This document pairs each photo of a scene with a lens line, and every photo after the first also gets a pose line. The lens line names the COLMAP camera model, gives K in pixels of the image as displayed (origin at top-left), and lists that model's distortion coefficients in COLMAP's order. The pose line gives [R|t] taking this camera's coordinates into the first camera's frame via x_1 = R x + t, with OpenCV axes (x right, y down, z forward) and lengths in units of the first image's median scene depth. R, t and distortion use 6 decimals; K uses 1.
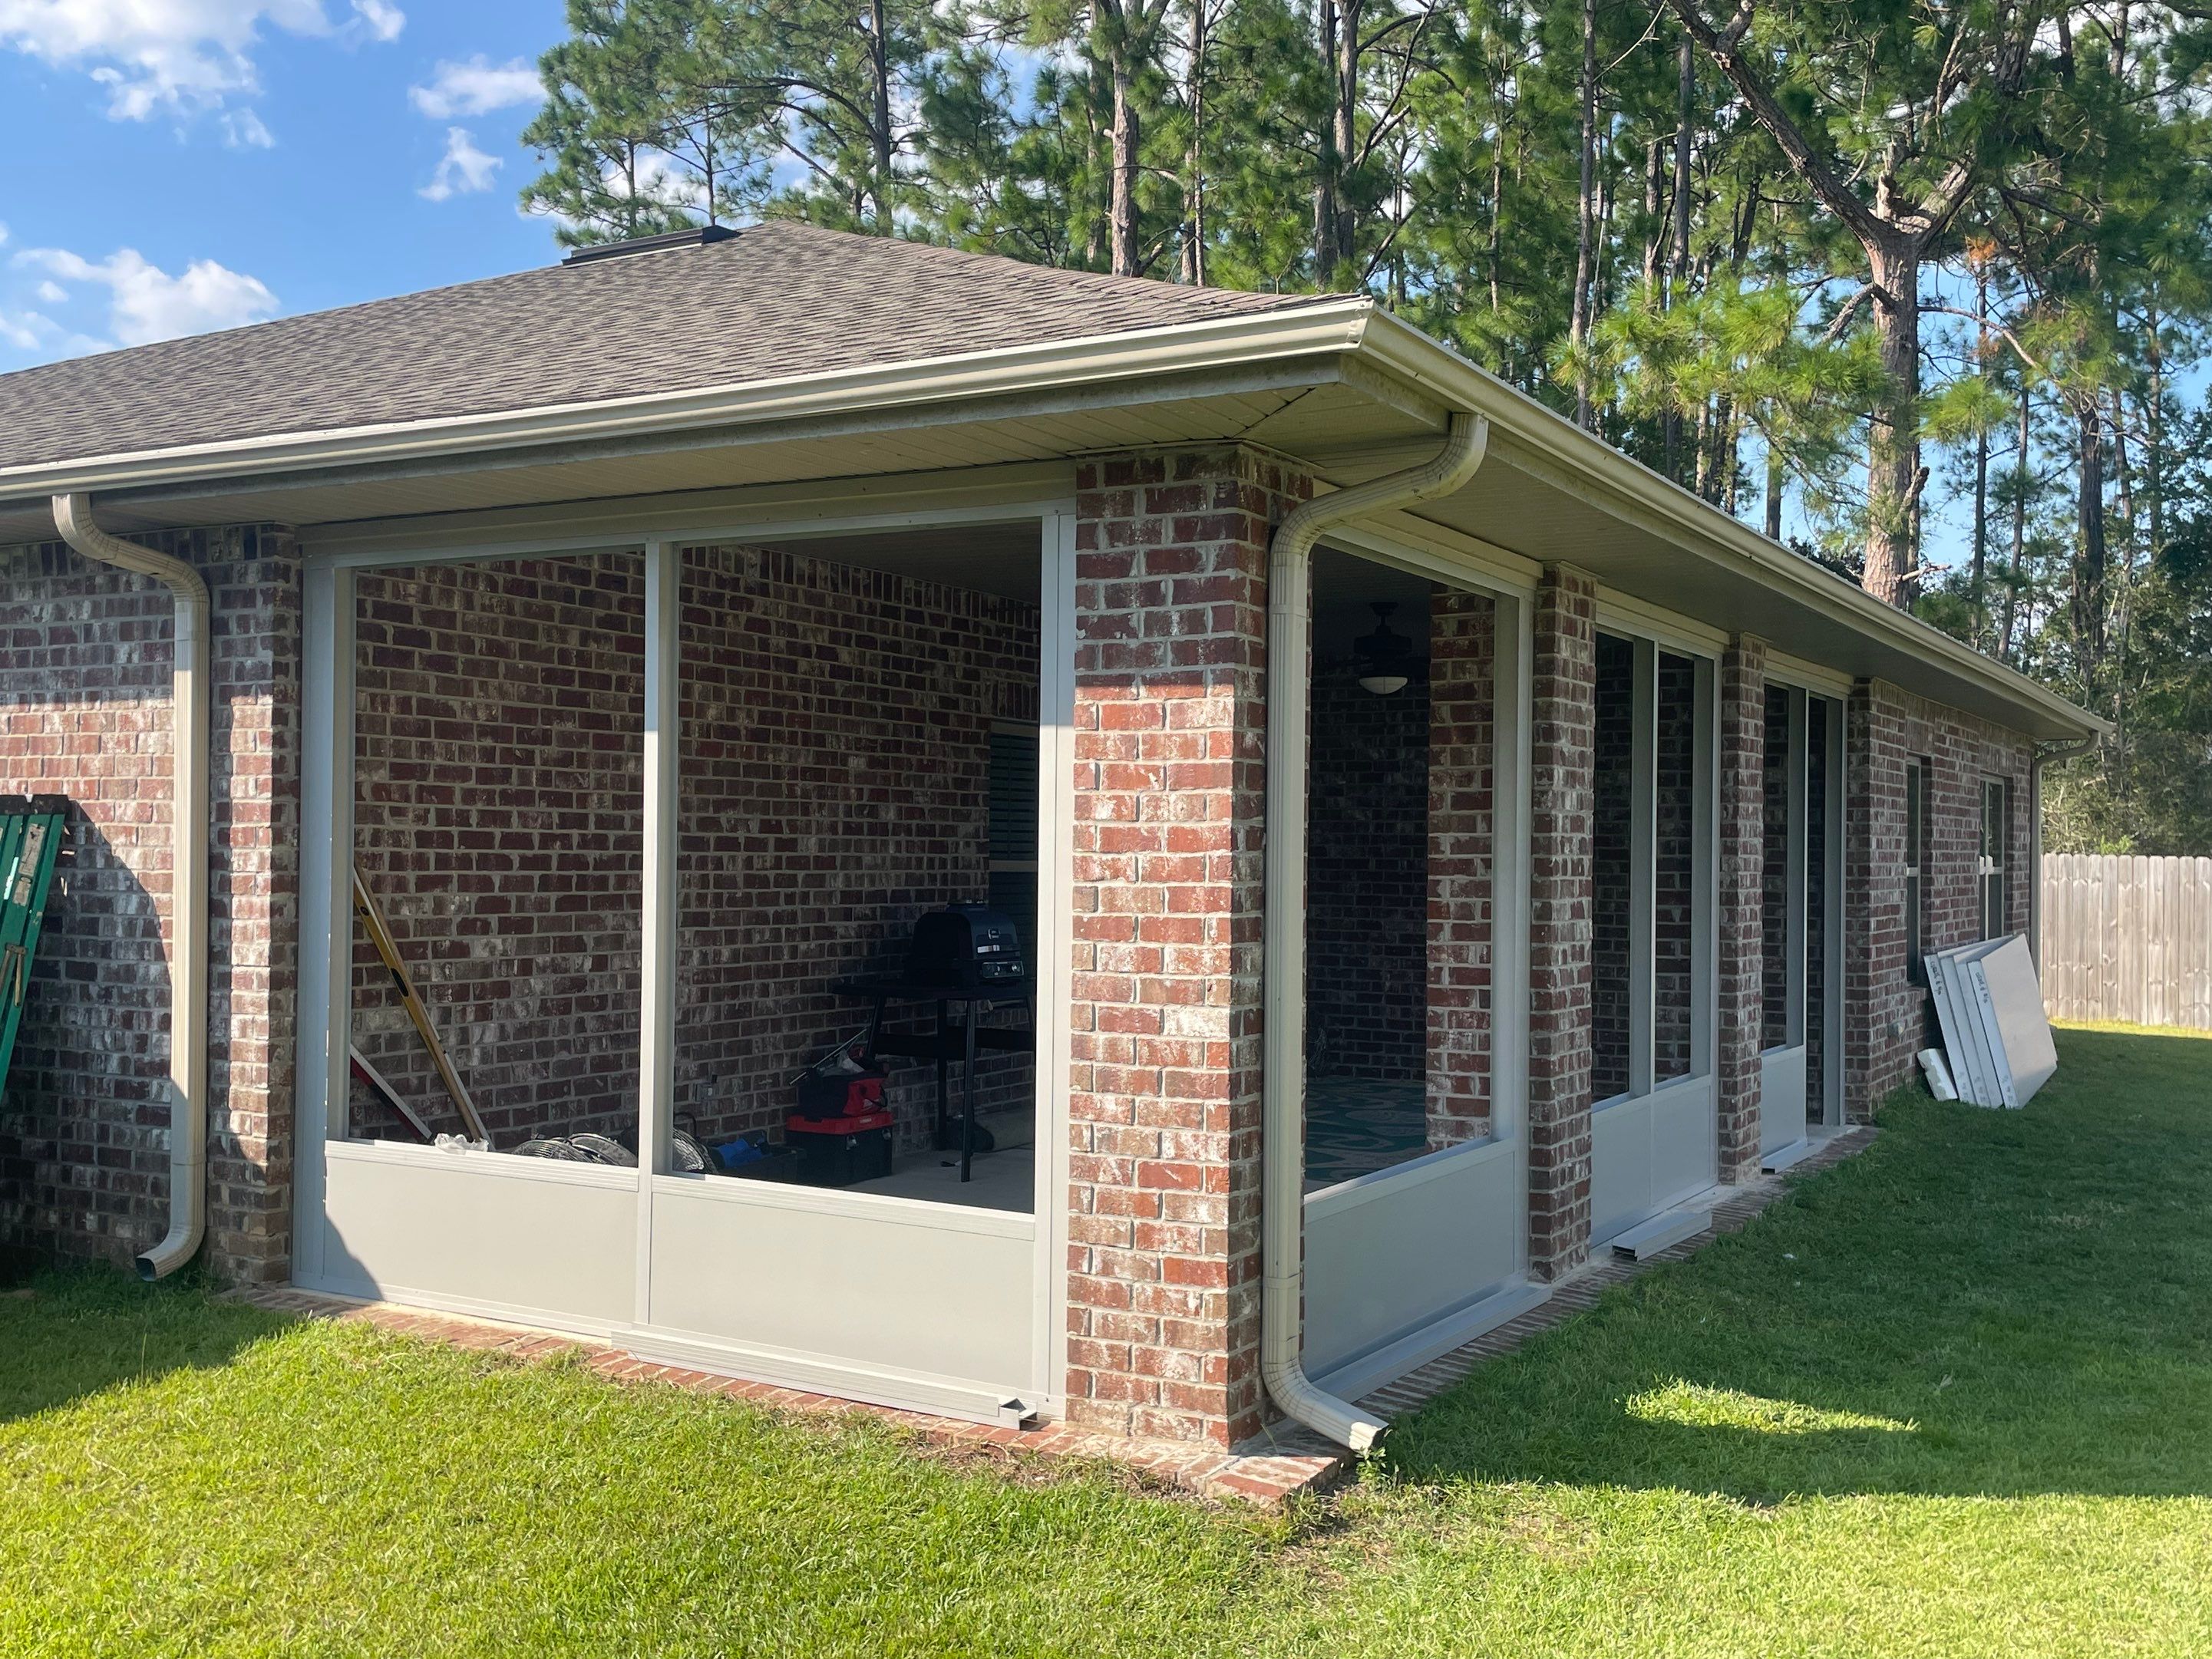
lens RADIAL K [[2146.8, 0, 1091.6], [0, 2146.8, 815.8], [0, 0, 1]] dist [0.074844, 0.000000]
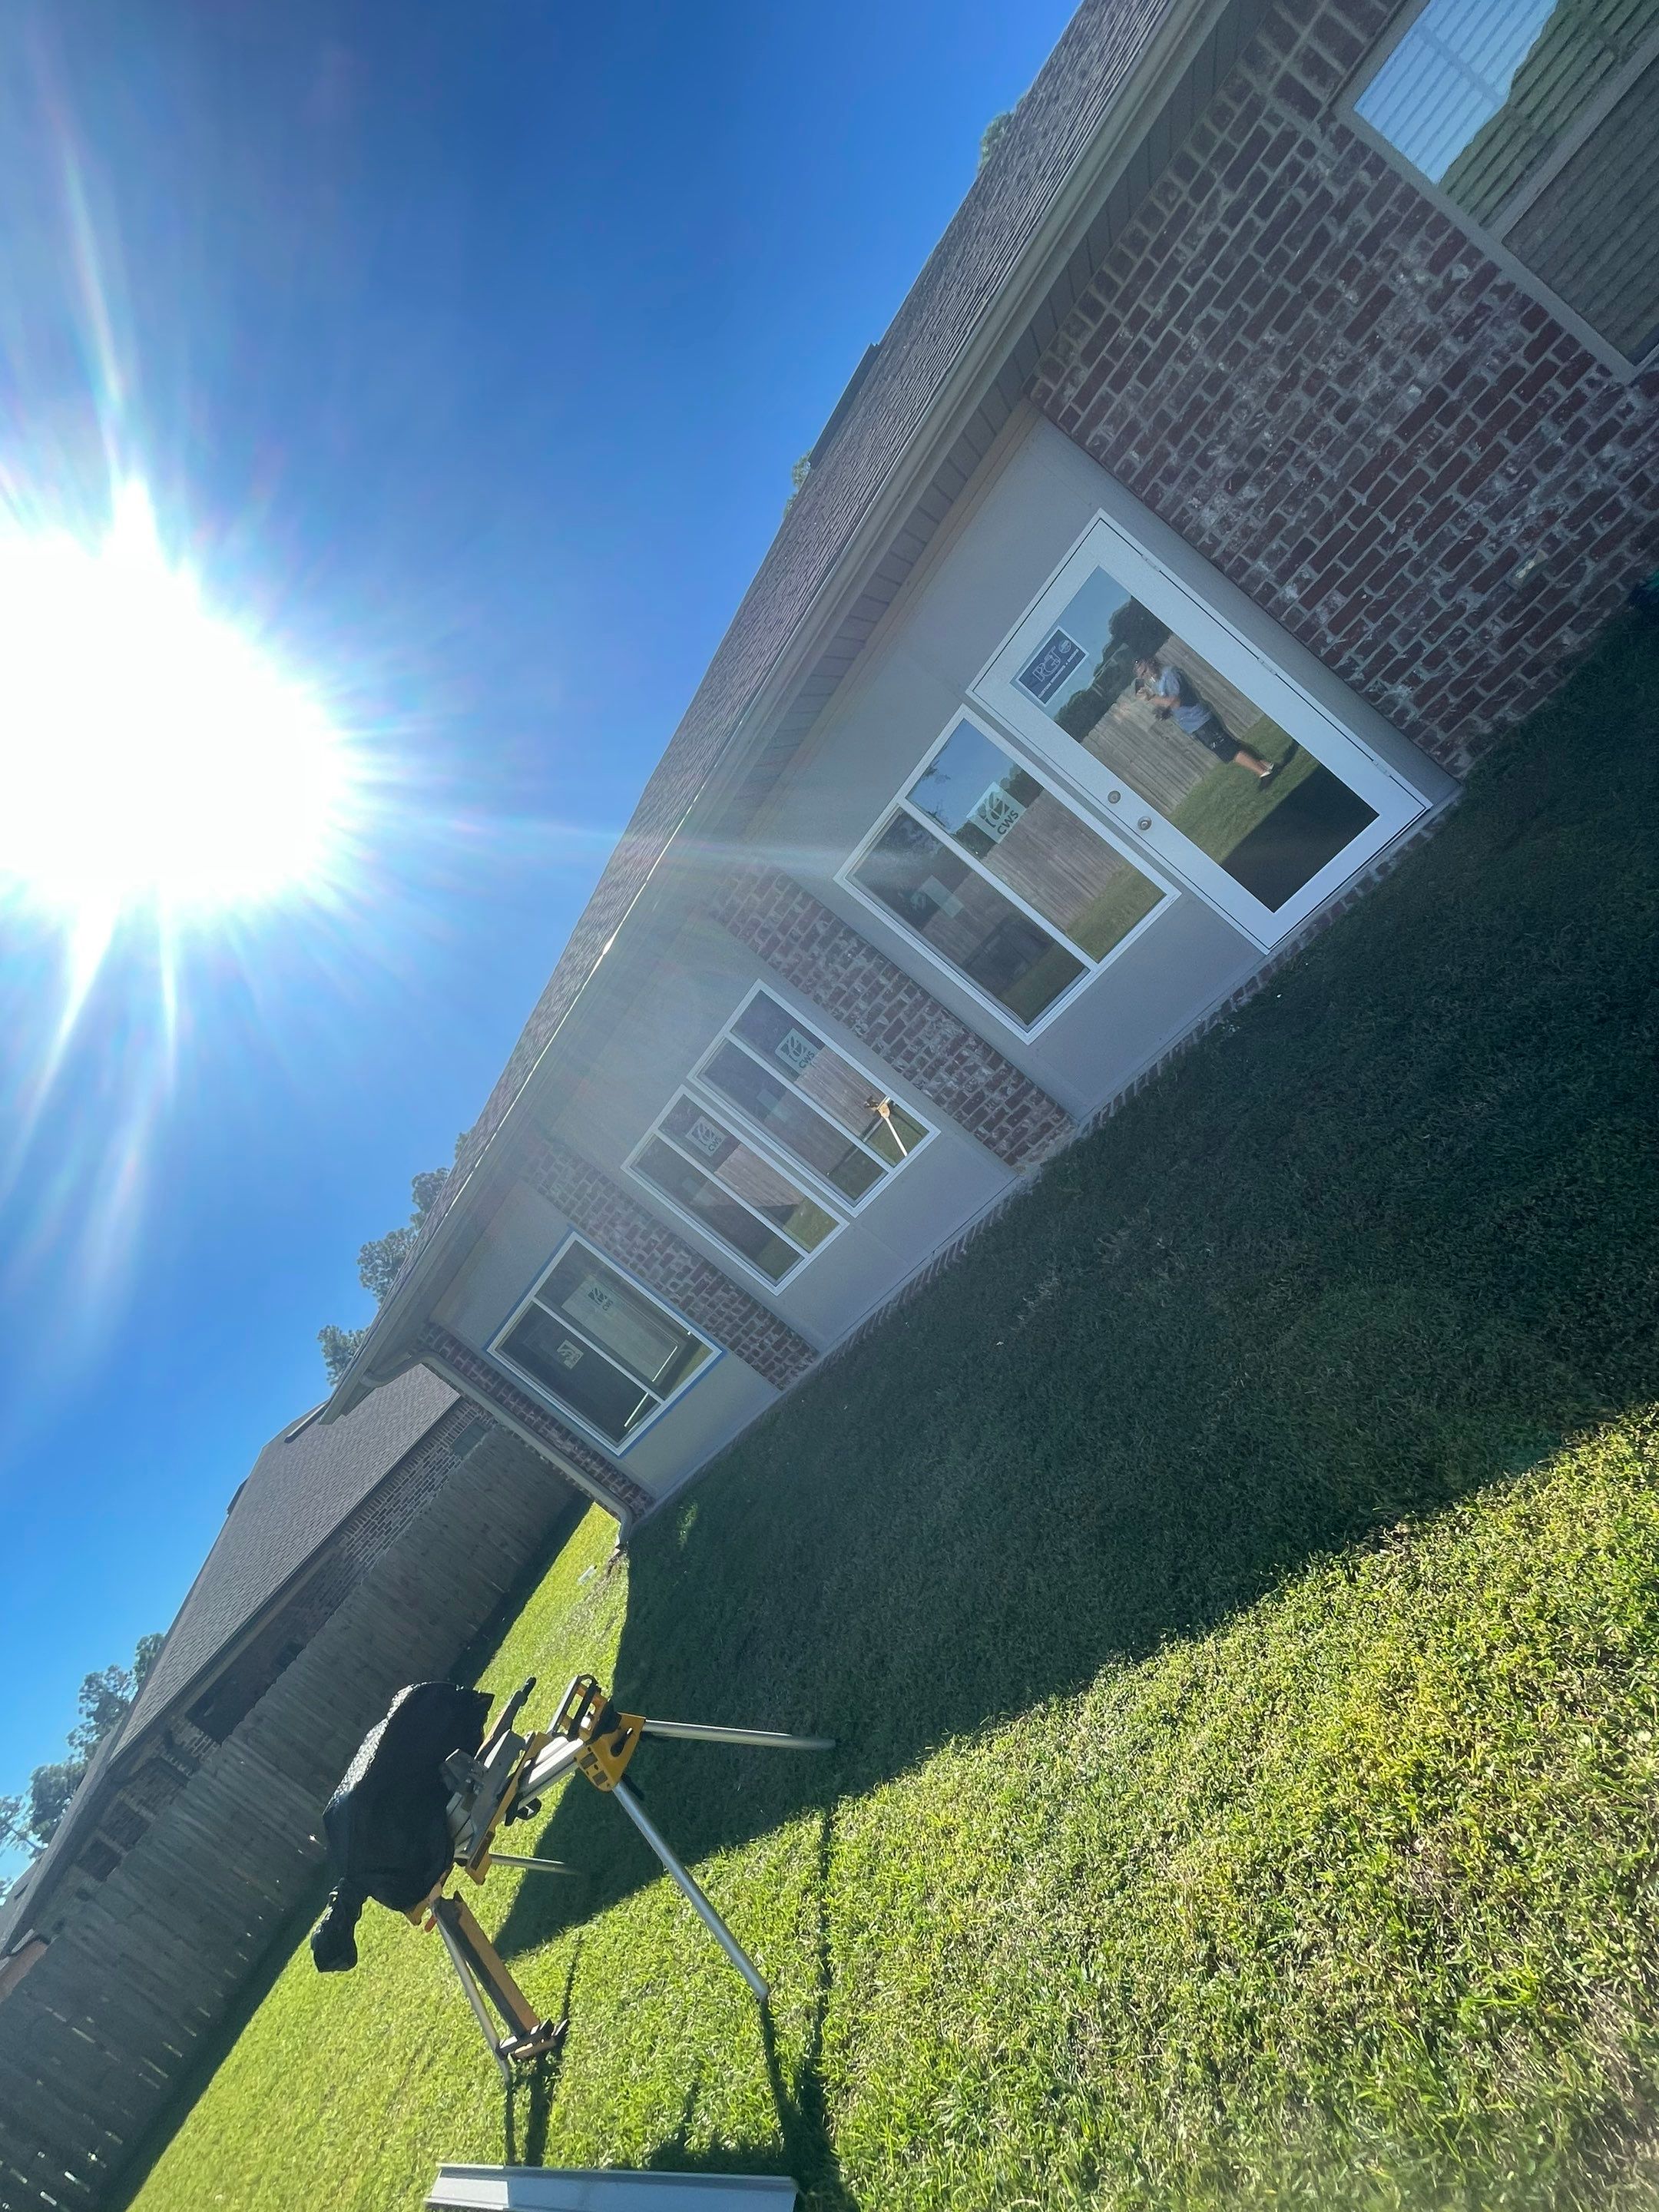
lens RADIAL K [[902.0, 0, 829.5], [0, 902.0, 1109.8], [0, 0, 1]] dist [-0.002191, -0.001109]
pose [[0.012082, 0.028616, -0.999517, 1.152422], [0.774615, 0.631837, 0.027453, 0.054613], [0.632318, -0.774573, -0.014533, 1.324296]]
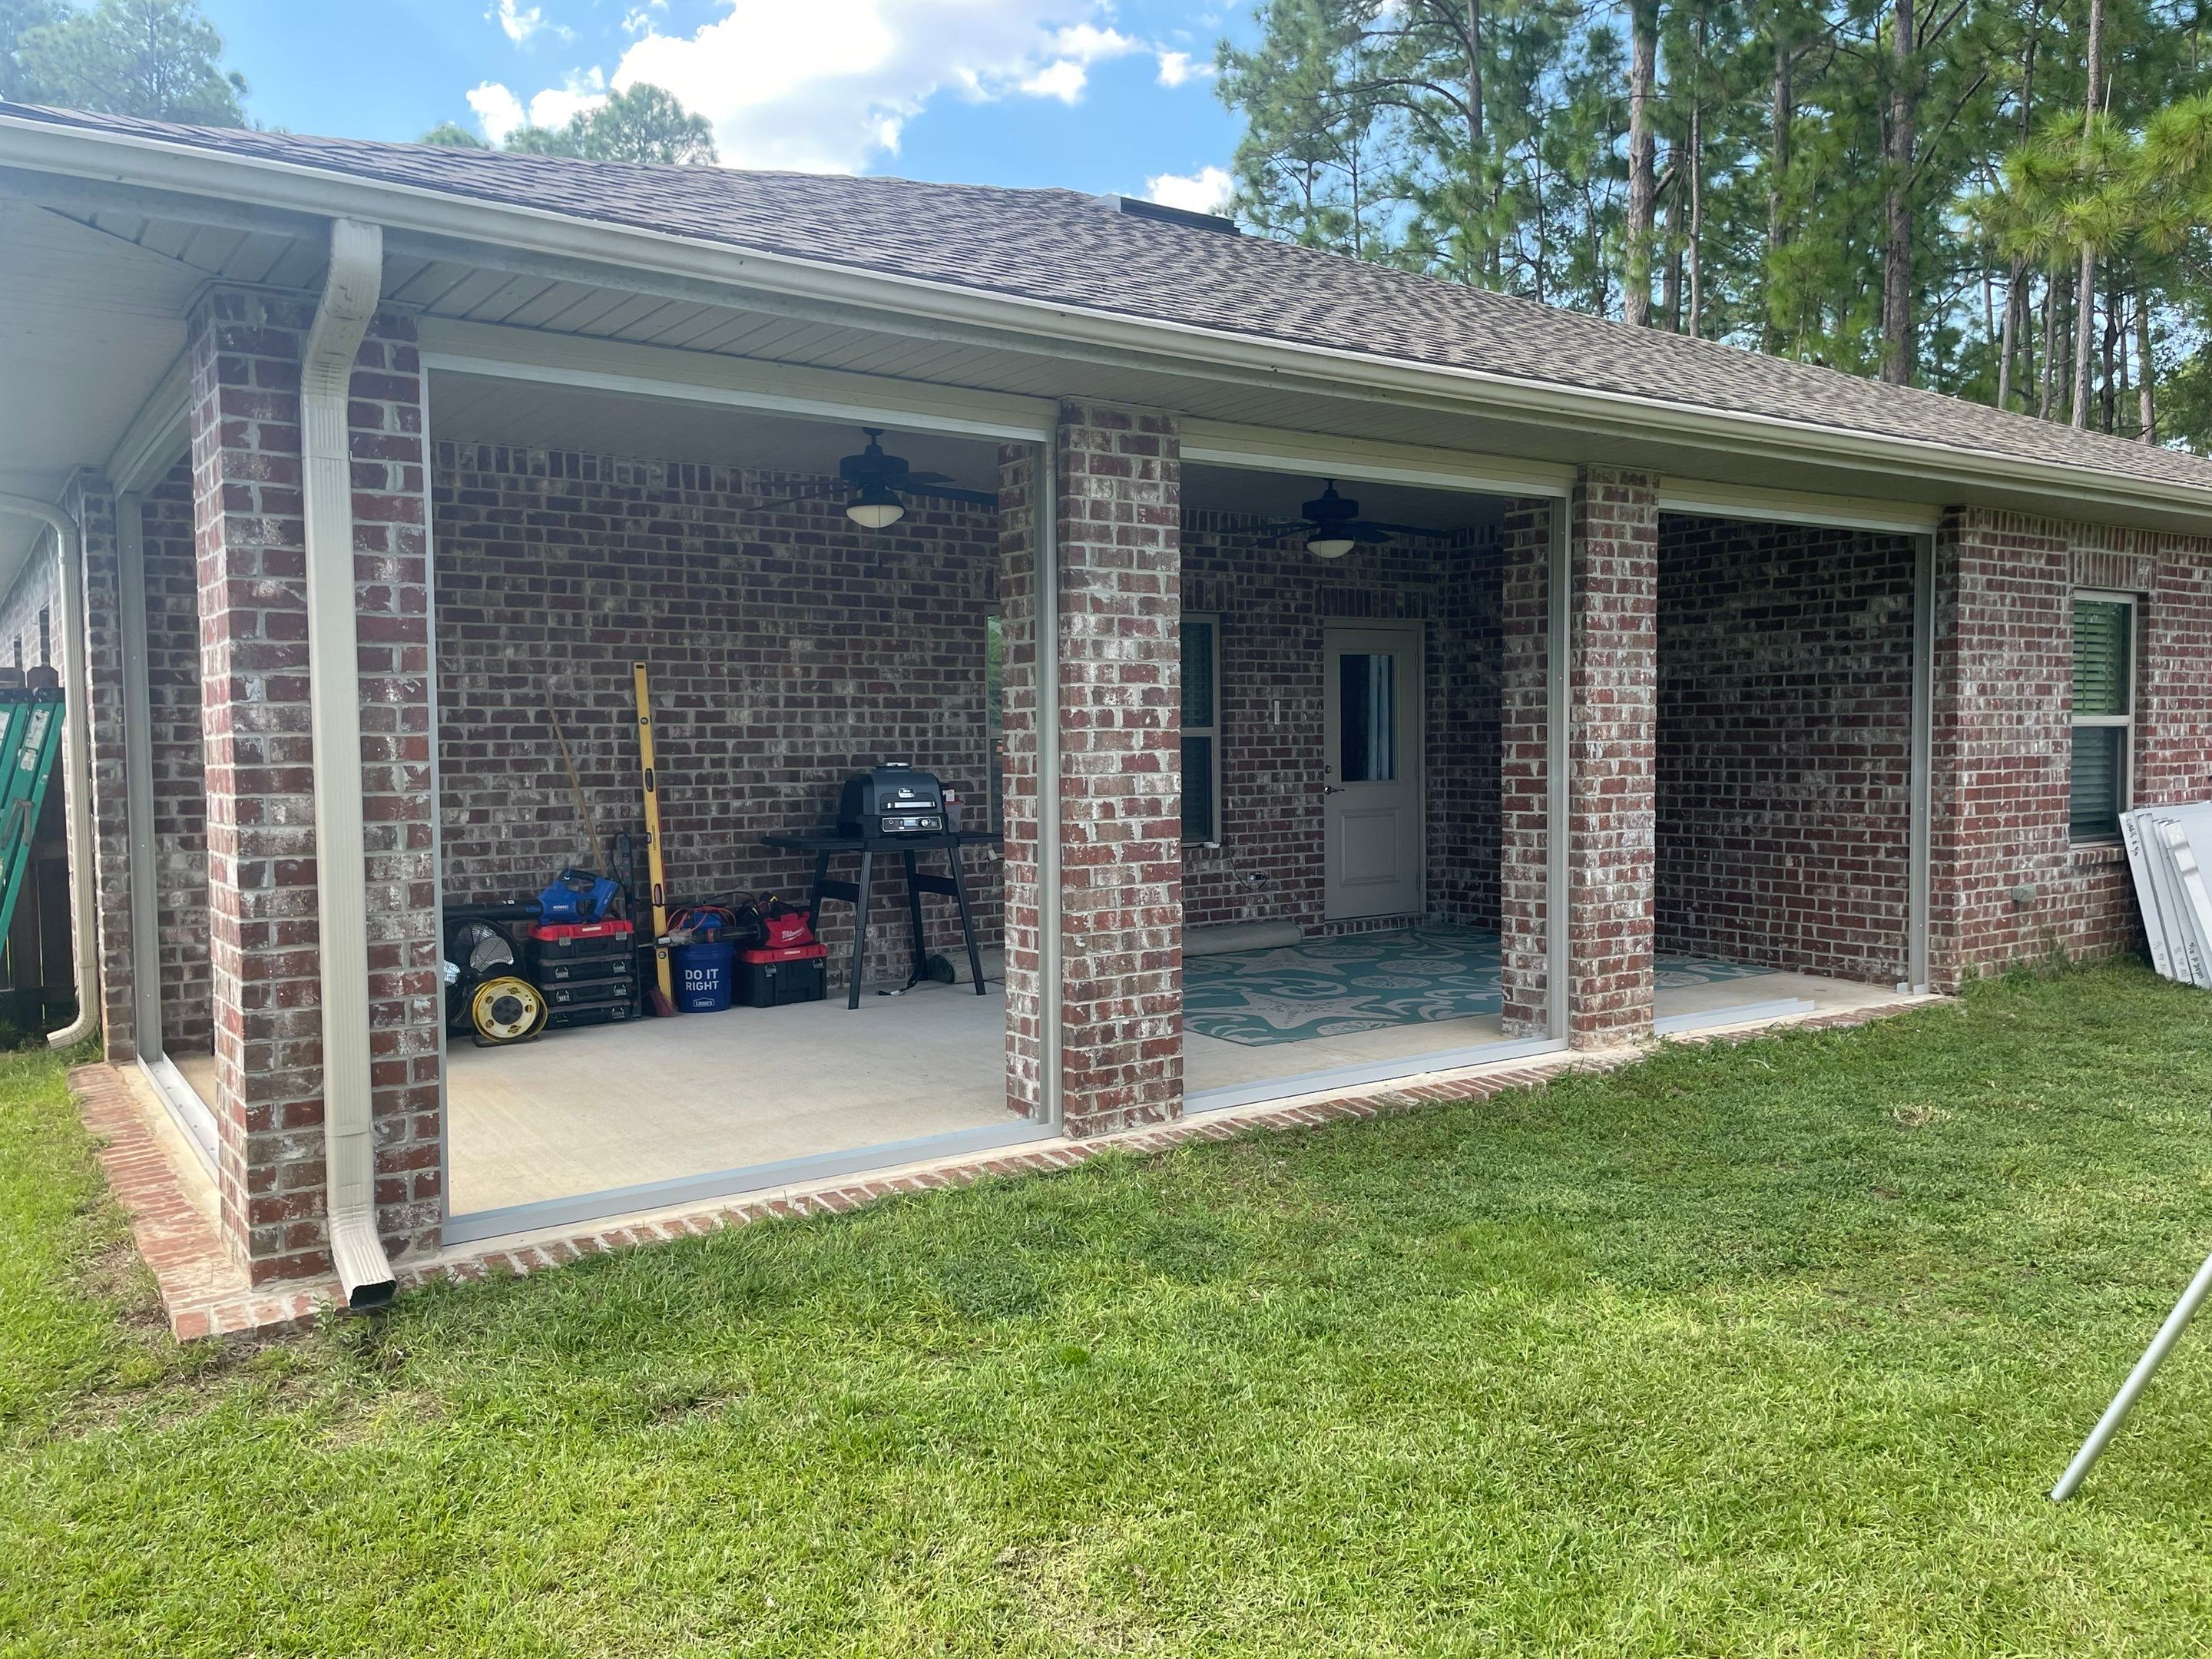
lens RADIAL K [[1670.0, 0, 1106.7], [0, 1670.0, 819.4], [0, 0, 1]] dist [0.094442, -0.115939]
pose [[0.905764, 0.002458, -0.423776, 0.578085], [0.025651, 0.997832, 0.060613, 0.025359], [0.423006, -0.065771, 0.903736, 0.343436]]
